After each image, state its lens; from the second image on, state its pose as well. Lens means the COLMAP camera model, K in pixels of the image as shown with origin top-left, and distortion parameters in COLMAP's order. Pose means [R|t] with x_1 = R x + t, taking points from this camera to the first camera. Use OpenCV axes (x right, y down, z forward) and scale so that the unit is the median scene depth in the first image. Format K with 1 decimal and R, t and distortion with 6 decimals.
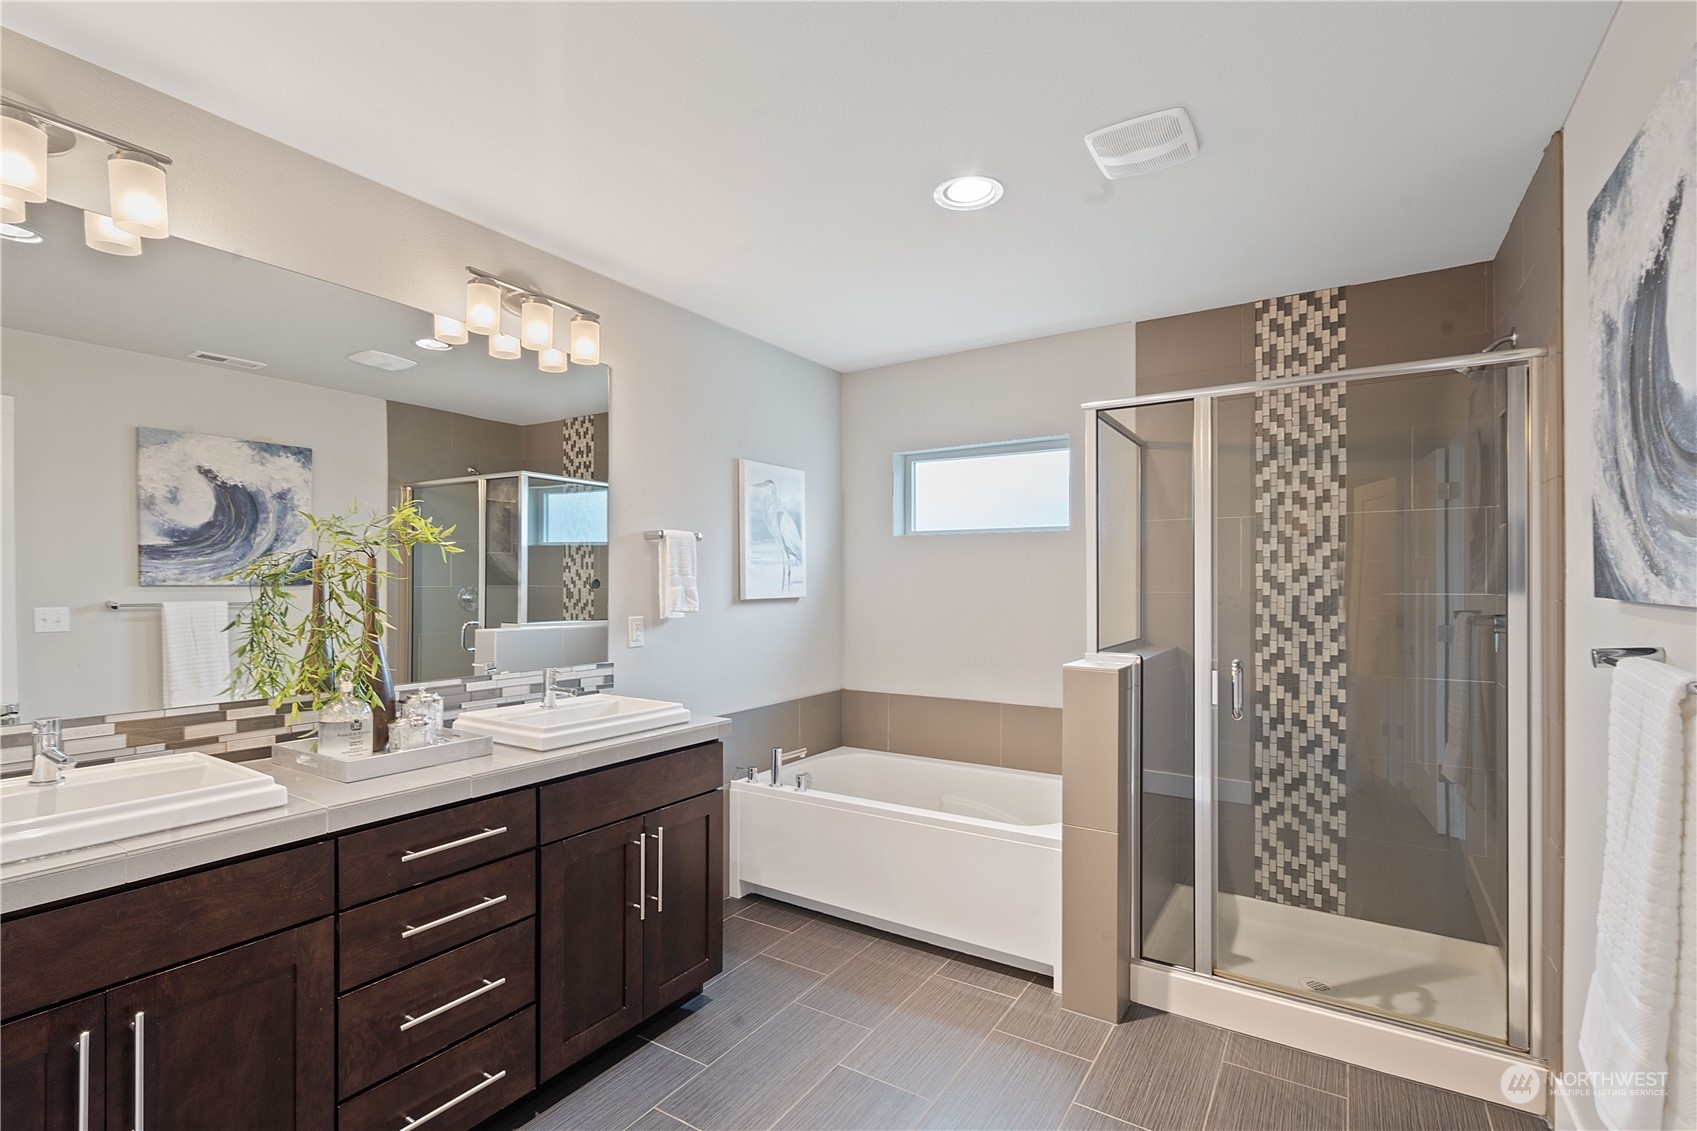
lens RADIAL K [[782.9, 0, 850.7], [0, 782.9, 582.7], [0, 0, 1]] dist [0.000378, 0.000014]
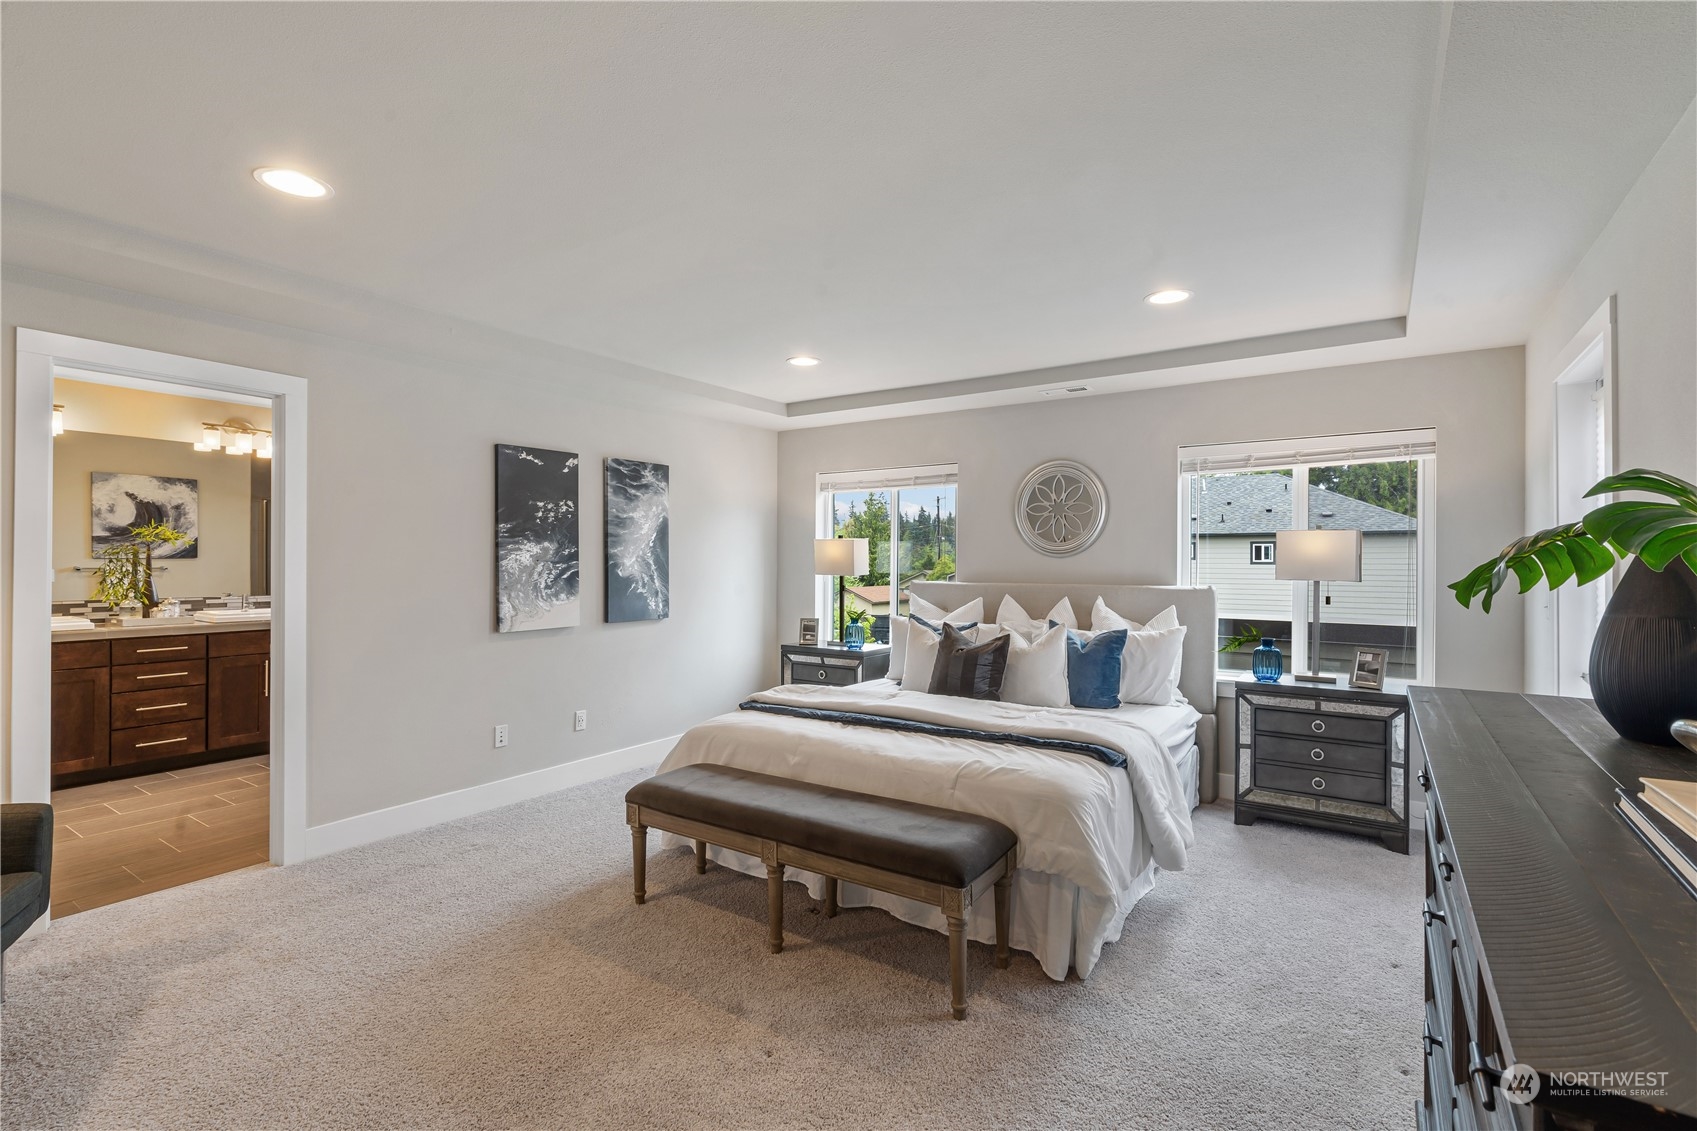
lens RADIAL K [[777.6, 0, 848.5], [0, 777.6, 565.5], [0, 0, 1]] dist [-0.000853, -0.000176]
pose [[0.999507, 0.003378, -0.031204, 0.926099], [-0.003286, 0.999990, 0.003022, 0.009855], [0.031214, -0.002918, 0.999508, -0.769742]]
